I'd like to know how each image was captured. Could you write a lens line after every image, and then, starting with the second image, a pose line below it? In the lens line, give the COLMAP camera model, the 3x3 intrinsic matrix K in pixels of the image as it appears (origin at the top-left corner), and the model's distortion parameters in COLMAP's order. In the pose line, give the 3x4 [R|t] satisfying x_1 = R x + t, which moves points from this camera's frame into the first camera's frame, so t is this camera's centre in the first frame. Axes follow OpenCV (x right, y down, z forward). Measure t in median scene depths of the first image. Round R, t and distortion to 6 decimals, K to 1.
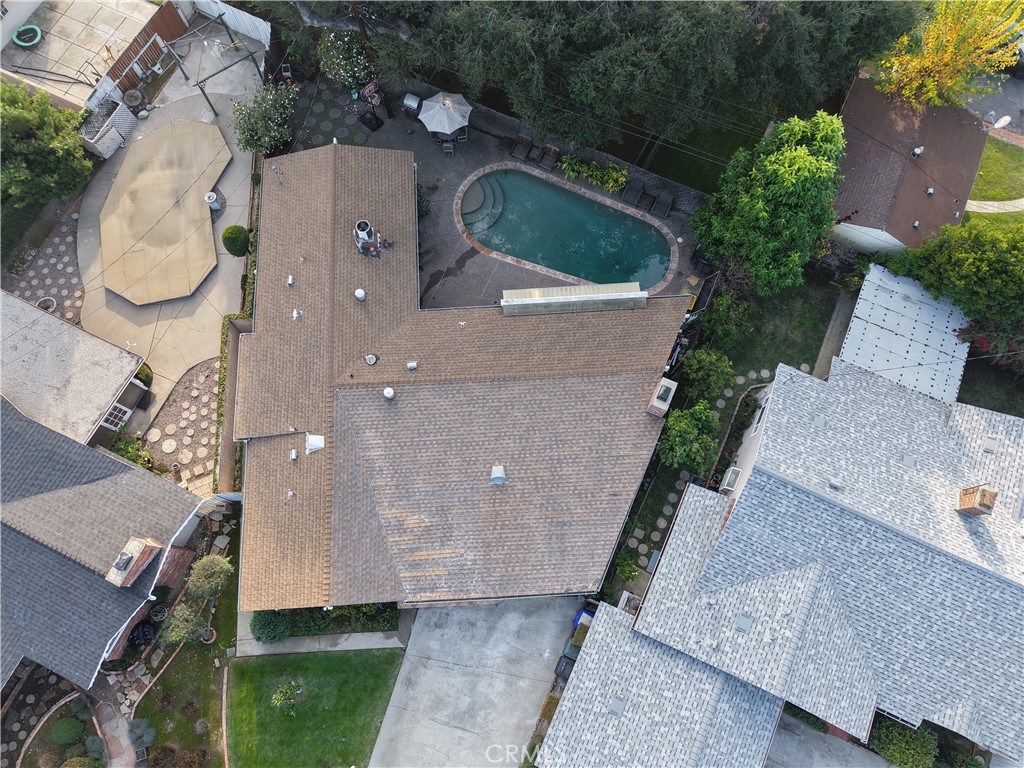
lens RADIAL K [[683.1, 0, 512.0], [0, 683.1, 384.0], [0, 0, 1]] dist [-0.003235, 0.008186]
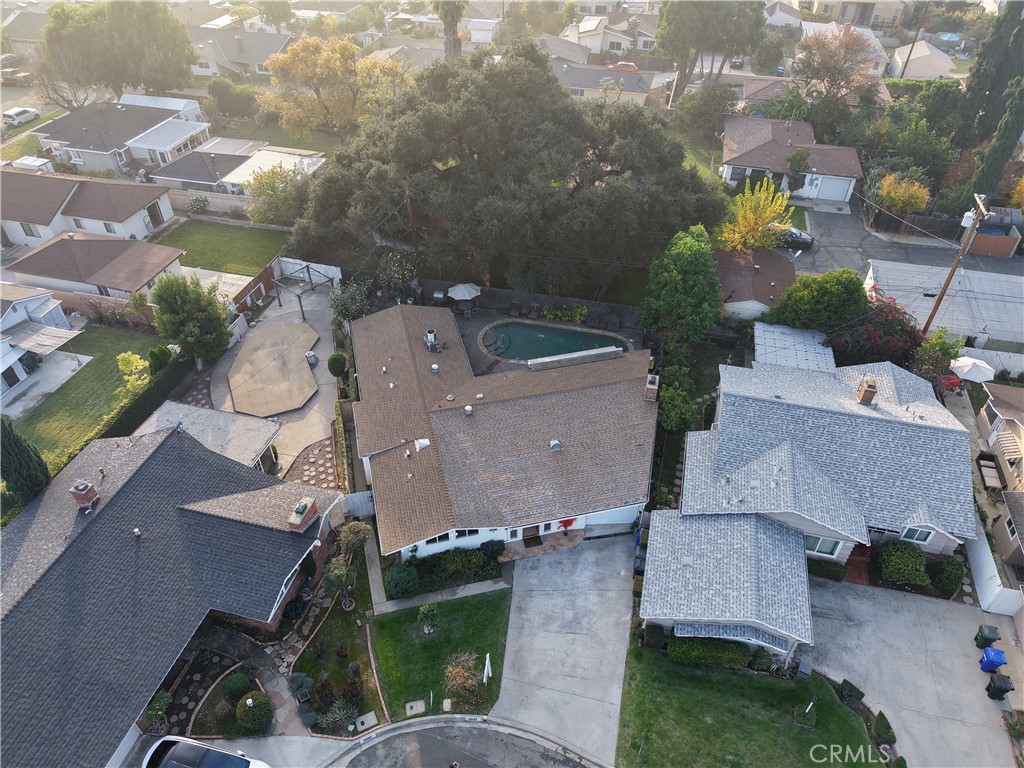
lens RADIAL K [[672.5, 0, 512.0], [0, 672.5, 384.0], [0, 0, 1]] dist [0.011734, -0.002200]
pose [[0.982243, -0.125379, 0.139567, -0.282701], [0.179872, 0.840823, -0.510552, 0.707717], [-0.053338, 0.526590, 0.848444, -0.228190]]
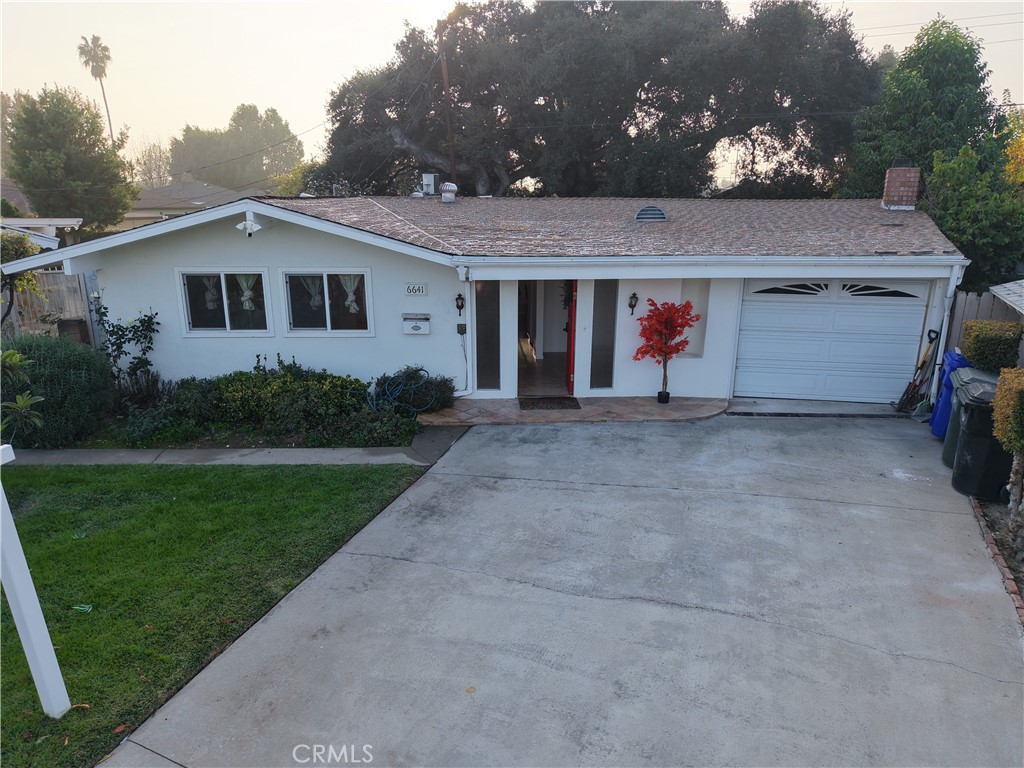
lens RADIAL K [[683.1, 0, 512.0], [0, 683.1, 384.0], [0, 0, 1]] dist [-0.003235, 0.008186]
pose [[0.999832, -0.001312, -0.018310, -0.113599], [-0.014552, 0.551383, -0.834125, 0.630310], [0.011190, 0.834251, 0.551271, 0.809911]]
